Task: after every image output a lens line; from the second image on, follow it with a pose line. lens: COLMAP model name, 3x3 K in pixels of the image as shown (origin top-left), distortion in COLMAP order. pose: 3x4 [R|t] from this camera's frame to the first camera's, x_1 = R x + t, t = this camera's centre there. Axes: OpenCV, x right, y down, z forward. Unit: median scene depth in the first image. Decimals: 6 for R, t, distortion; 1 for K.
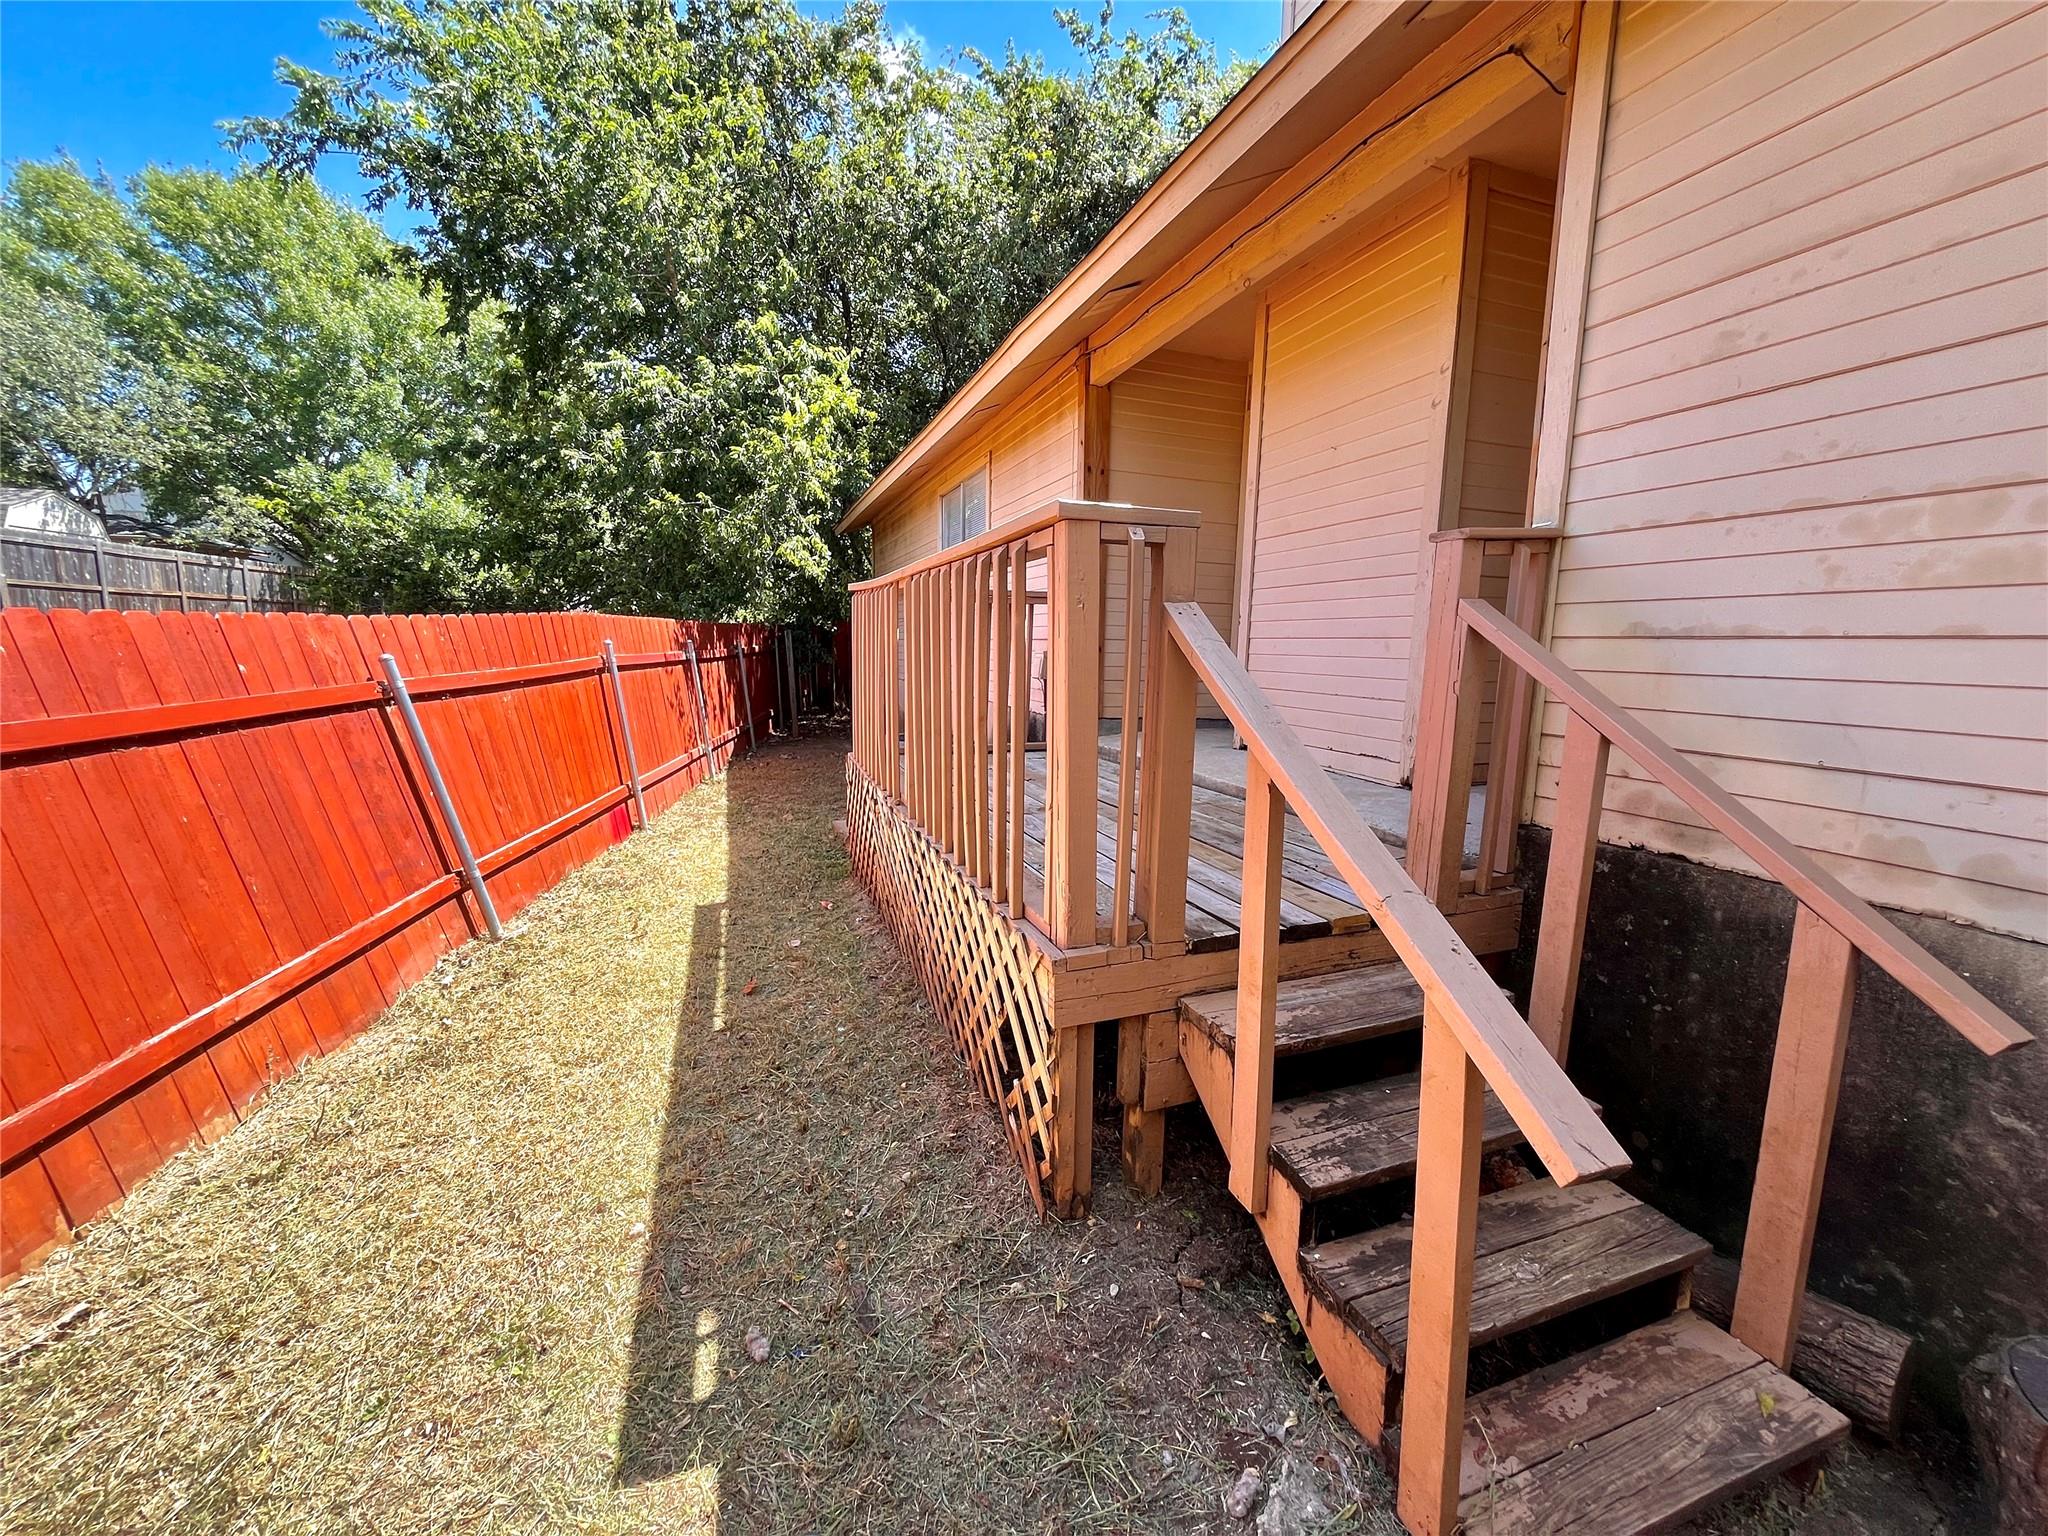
lens RADIAL K [[827.0, 0, 1022.3], [0, 827.0, 769.2], [0, 0, 1]] dist [-0.005527, 0.000748]
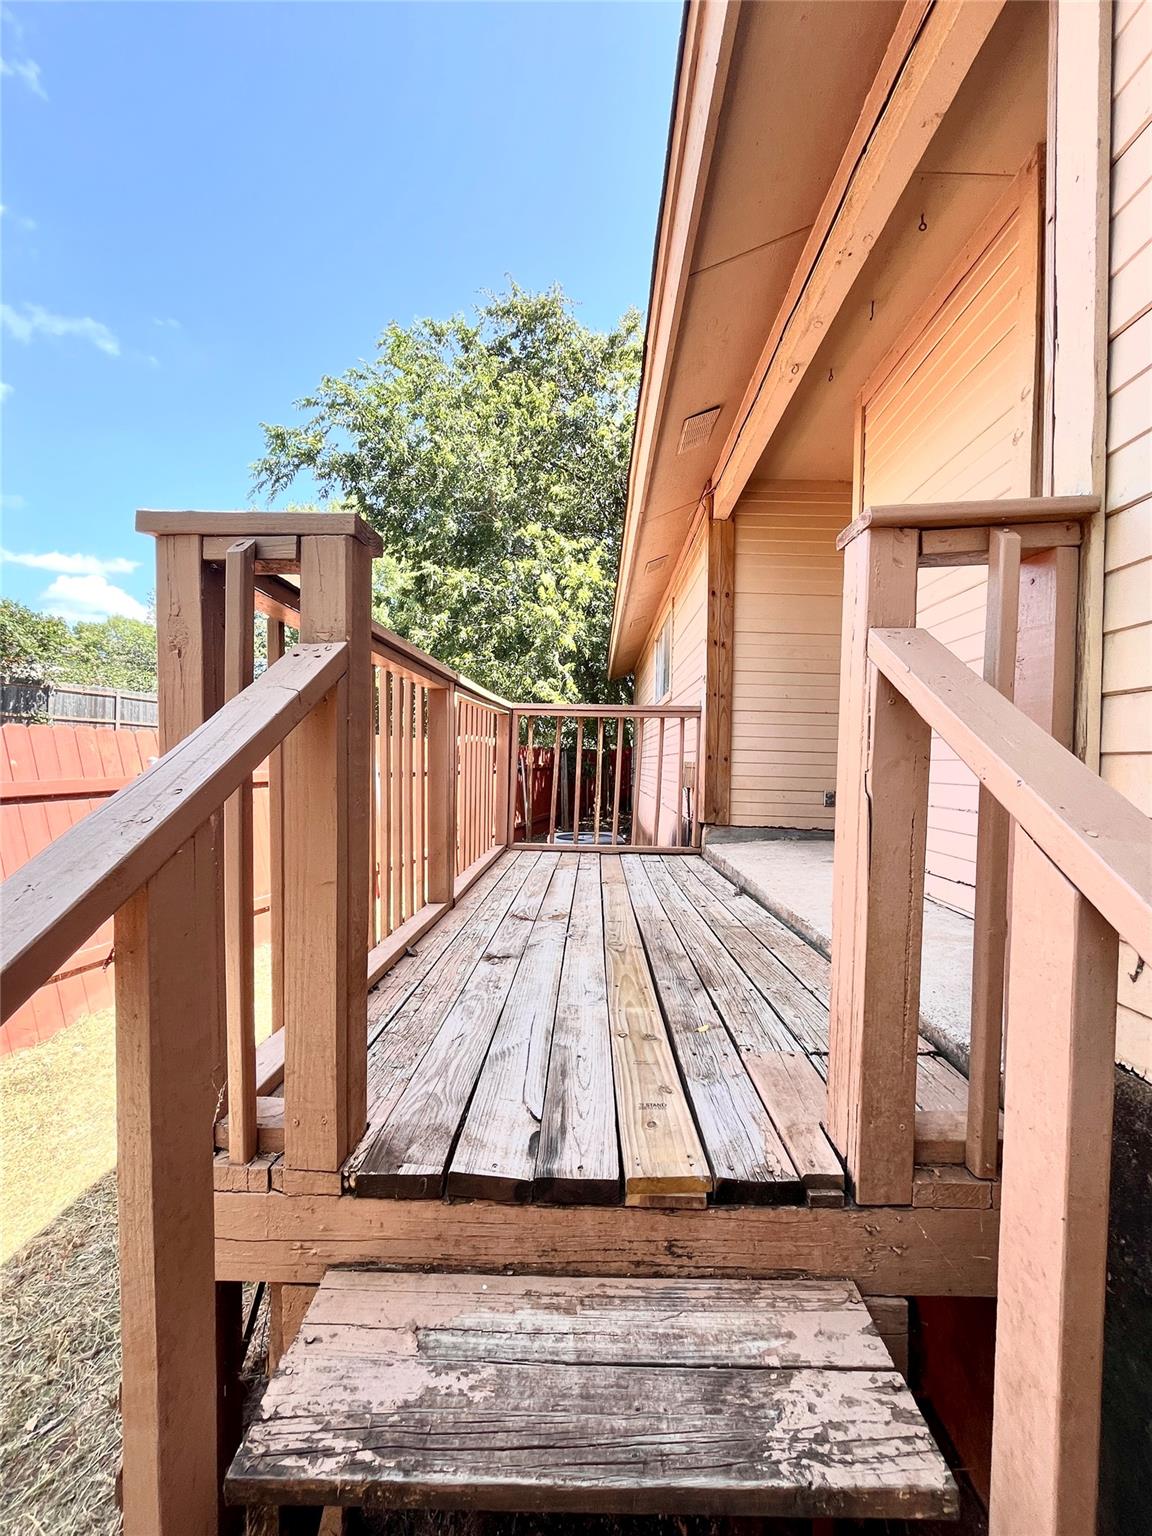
lens RADIAL K [[620.3, 0, 568.1], [0, 620.3, 761.6], [0, 0, 1]] dist [-0.005527, 0.000748]
pose [[0.928735, -0.003118, -0.370732, 0.204280], [-0.055427, 0.987559, -0.147159, -0.016097], [0.366579, 0.157220, 0.917007, 0.222332]]
